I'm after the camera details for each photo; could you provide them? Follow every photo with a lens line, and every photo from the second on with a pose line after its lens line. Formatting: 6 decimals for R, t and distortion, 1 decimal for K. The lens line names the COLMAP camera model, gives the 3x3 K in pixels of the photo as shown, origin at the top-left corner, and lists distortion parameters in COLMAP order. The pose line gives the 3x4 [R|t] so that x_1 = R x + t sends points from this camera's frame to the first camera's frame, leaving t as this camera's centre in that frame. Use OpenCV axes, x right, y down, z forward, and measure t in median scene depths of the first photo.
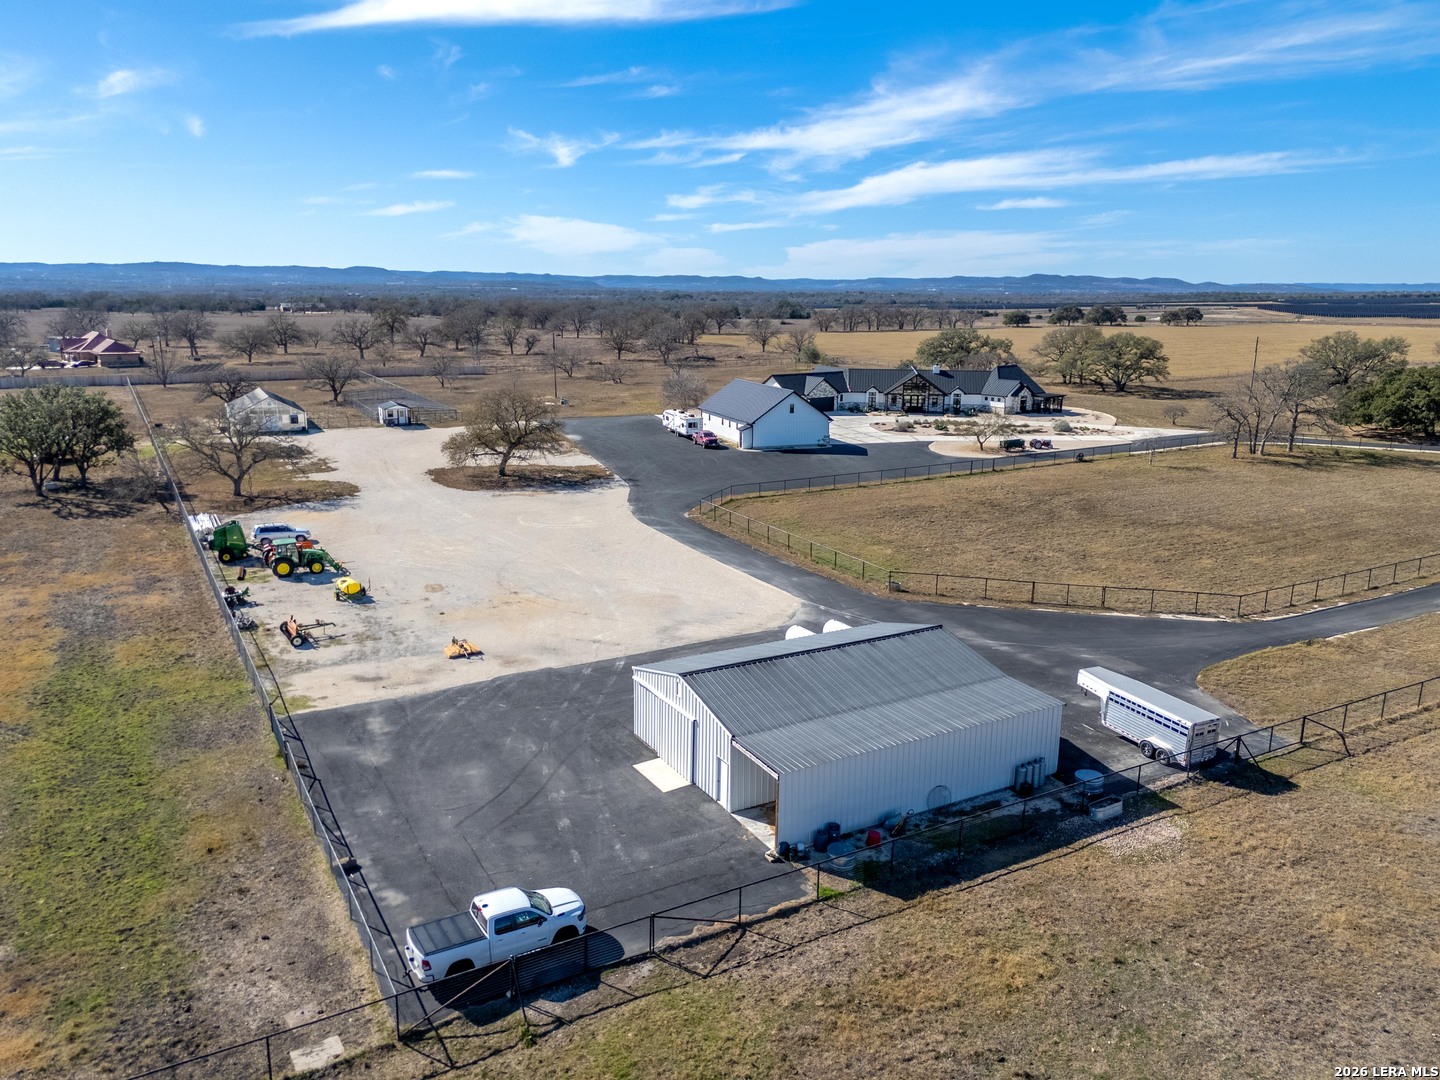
lens RADIAL K [[1065.4, 0, 720.0], [0, 1065.4, 540.0], [0, 0, 1]] dist [0.082391, -0.065365]
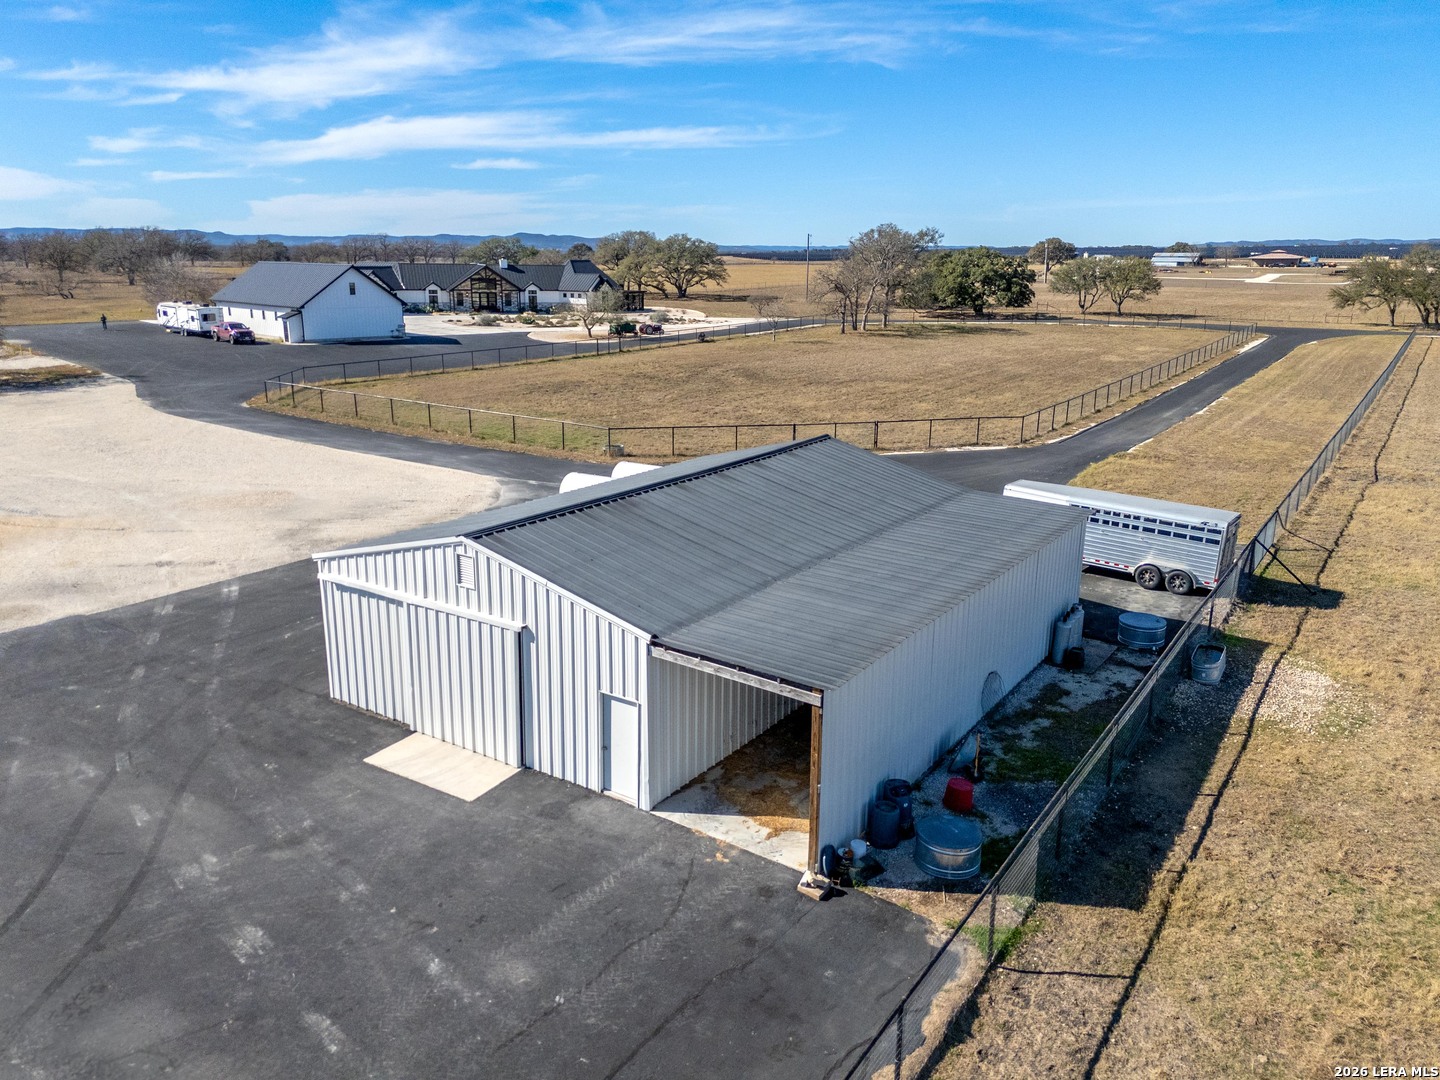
lens RADIAL K [[1050.4, 0, 689.8], [0, 1050.4, 531.5], [0, 0, 1]] dist [0.060399, -0.072025]
pose [[0.900946, -0.112913, 0.418982, -0.051726], [0.106117, 0.993566, 0.039573, 0.044893], [-0.420755, 0.008808, 0.907132, 0.214884]]
